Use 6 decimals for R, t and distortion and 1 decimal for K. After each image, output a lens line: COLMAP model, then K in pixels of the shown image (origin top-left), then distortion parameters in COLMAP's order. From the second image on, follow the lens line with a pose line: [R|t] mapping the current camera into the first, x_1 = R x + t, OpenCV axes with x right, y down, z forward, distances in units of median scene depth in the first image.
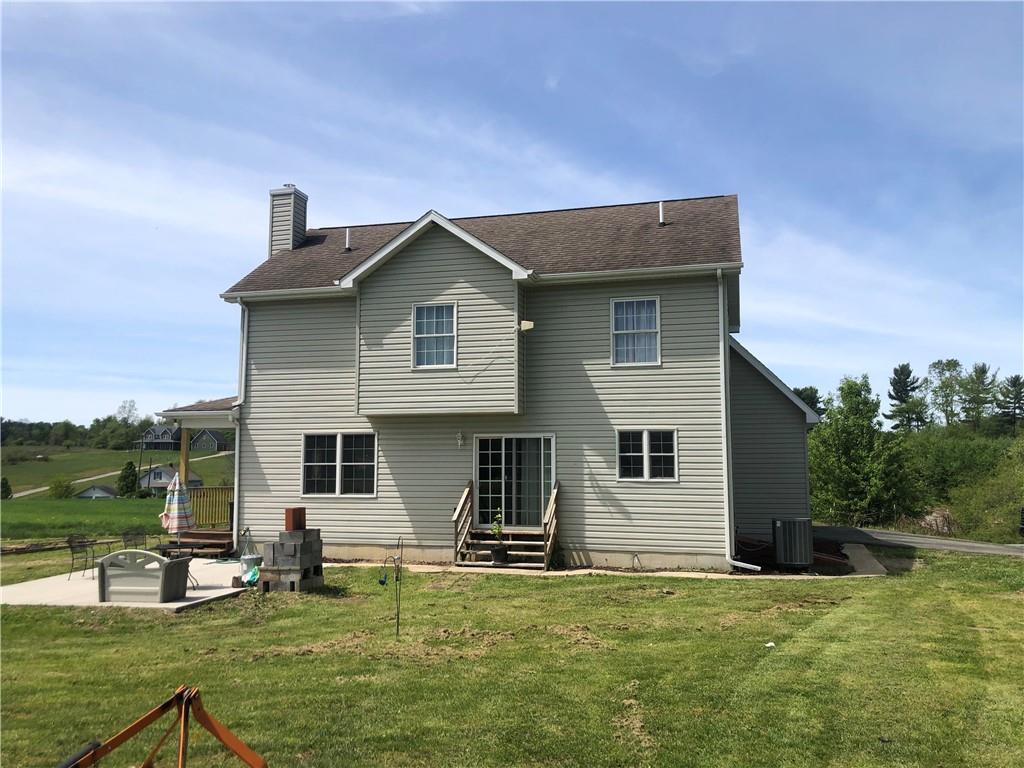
lens RADIAL K [[846.3, 0, 512.0], [0, 846.3, 384.0], [0, 0, 1]] dist [0.006917, -0.006547]
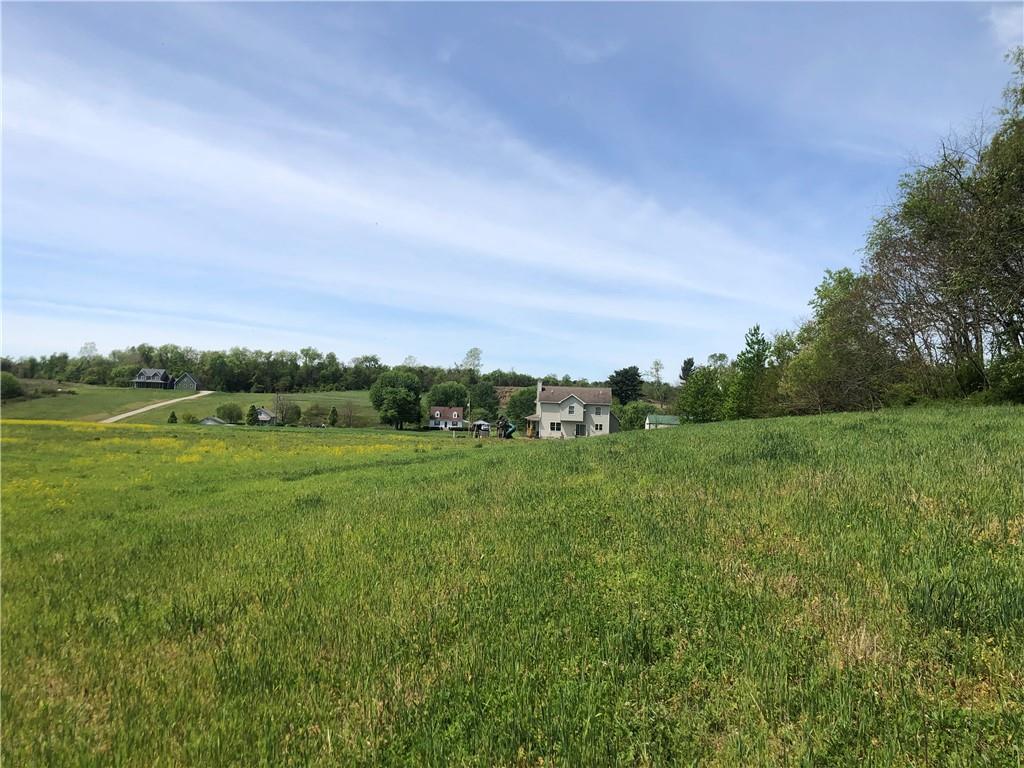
lens RADIAL K [[846.3, 0, 512.0], [0, 846.3, 384.0], [0, 0, 1]] dist [0.006917, -0.006547]
pose [[0.981155, 0.042561, 0.188476, -1.935266], [-0.055865, 0.996265, 0.065847, -0.716487], [-0.184970, -0.075135, 0.979868, -5.926369]]
